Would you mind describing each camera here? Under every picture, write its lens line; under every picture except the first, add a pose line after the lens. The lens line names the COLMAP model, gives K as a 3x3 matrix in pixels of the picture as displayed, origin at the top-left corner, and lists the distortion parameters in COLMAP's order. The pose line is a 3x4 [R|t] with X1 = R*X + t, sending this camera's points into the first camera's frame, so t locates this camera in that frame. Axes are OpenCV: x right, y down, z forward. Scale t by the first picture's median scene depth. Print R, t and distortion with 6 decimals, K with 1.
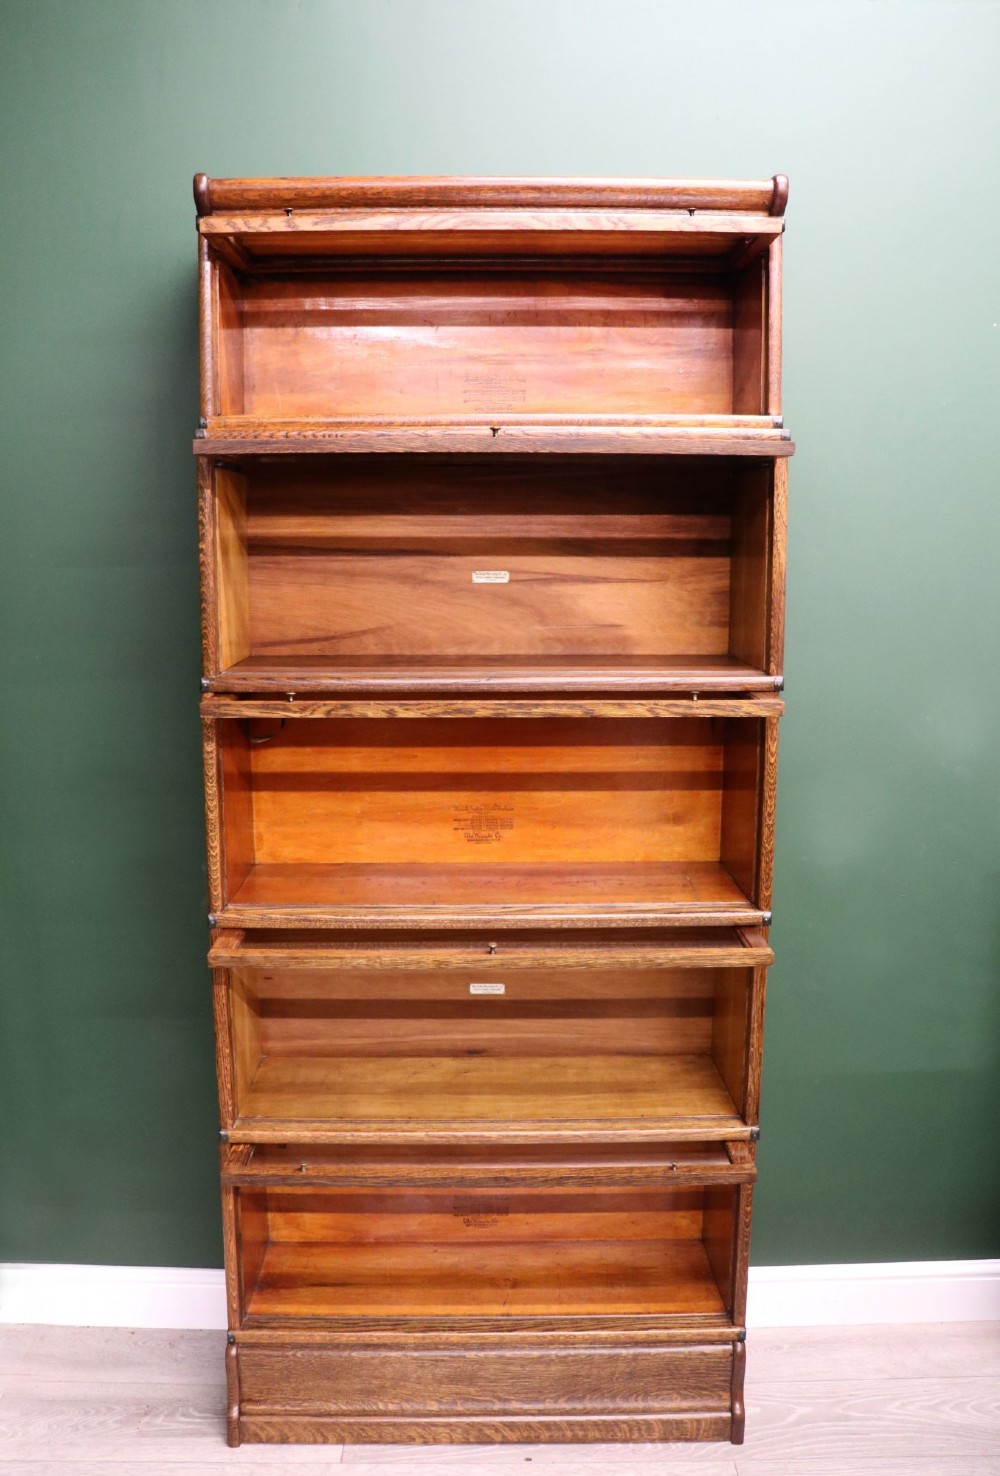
lens RADIAL K [[1398.6, 0, 500.0], [0, 1398.6, 738.0], [0, 0, 1]] dist [-0.198701, 0.230031]
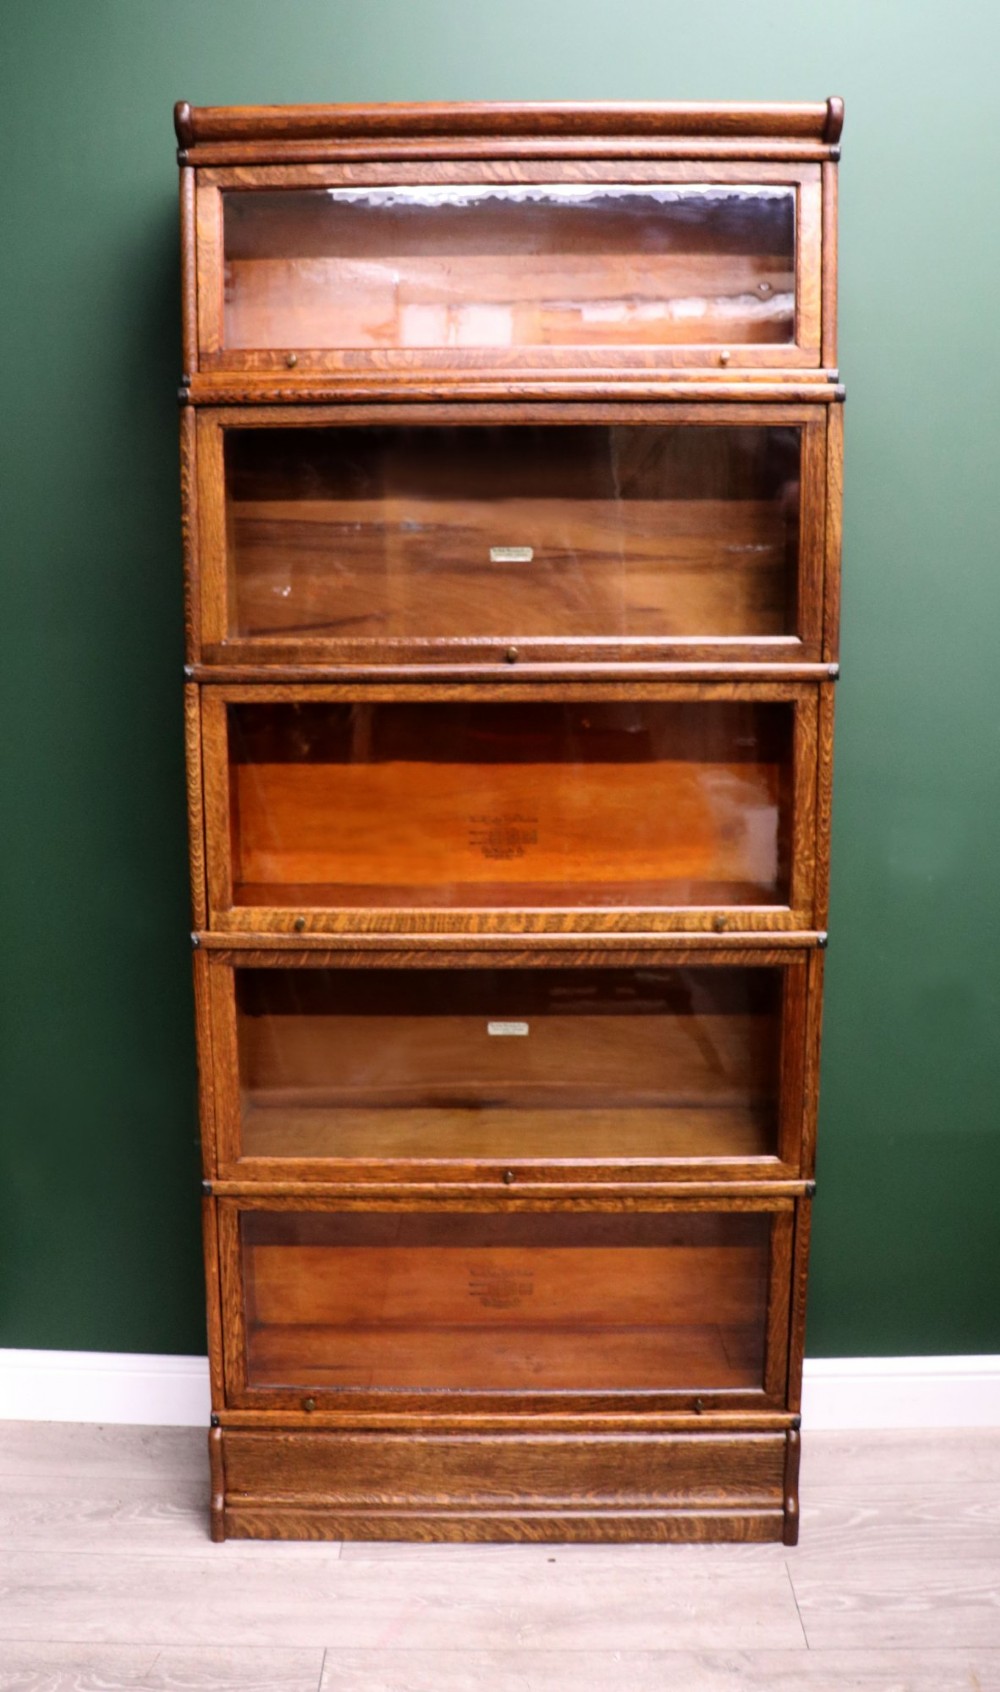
lens RADIAL K [[1816.5, 0, 496.8], [0, 1816.5, 811.1], [0, 0, 1]] dist [-0.203441, 0.228057]
pose [[0.999599, 0.001098, -0.028310, 0.017097], [-0.000591, 0.999839, 0.017932, 0.026288], [0.028325, -0.017908, 0.999438, -0.142394]]
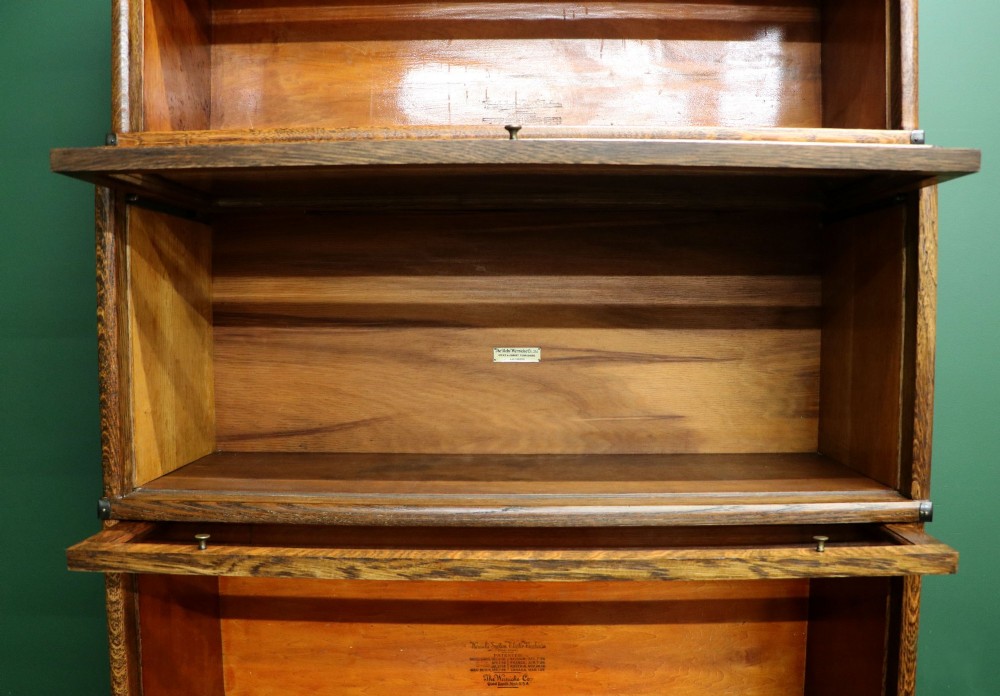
lens RADIAL K [[928.4, 0, 523.7], [0, 928.4, 351.1], [0, 0, 1]] dist [-0.175077, 0.002485]
pose [[0.999713, 0.001838, -0.023894, 0.009784], [-0.004288, 0.994686, -0.102865, -0.066022], [0.023578, 0.102938, 0.994408, 0.497017]]
